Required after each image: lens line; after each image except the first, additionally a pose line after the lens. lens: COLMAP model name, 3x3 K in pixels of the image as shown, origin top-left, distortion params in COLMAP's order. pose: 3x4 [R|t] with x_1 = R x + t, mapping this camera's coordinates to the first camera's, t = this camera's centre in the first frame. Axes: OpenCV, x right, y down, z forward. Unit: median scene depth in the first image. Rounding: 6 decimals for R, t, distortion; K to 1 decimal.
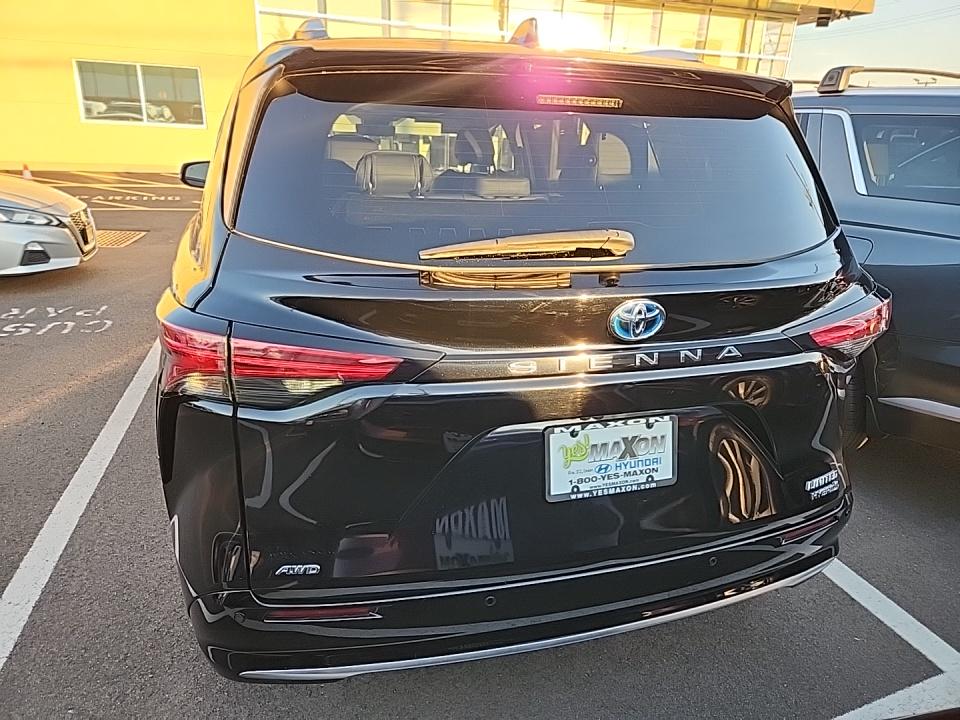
lens RADIAL K [[645.2, 0, 480.2], [0, 645.2, 352.8], [0, 0, 1]] dist [0.021564, -0.023963]
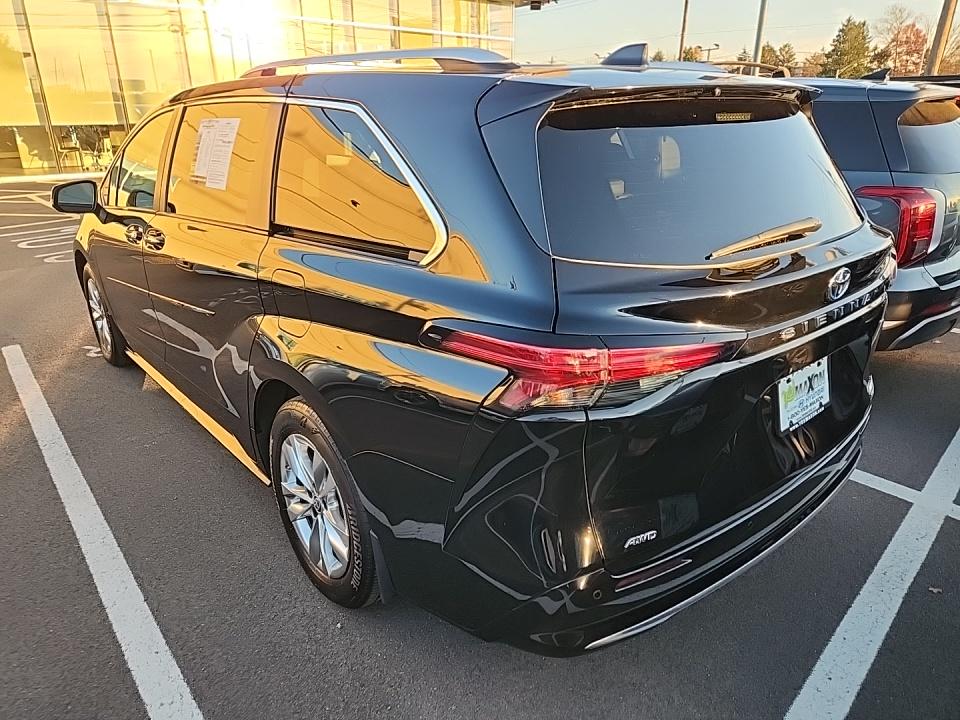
lens RADIAL K [[645.2, 0, 481.2], [0, 645.2, 369.5], [0, 0, 1]] dist [0.021564, -0.023963]
pose [[0.915542, -0.182308, 0.358533, -0.728942], [0.164076, 0.983123, 0.080919, -0.083370], [-0.367234, -0.015258, 0.930003, 0.027830]]
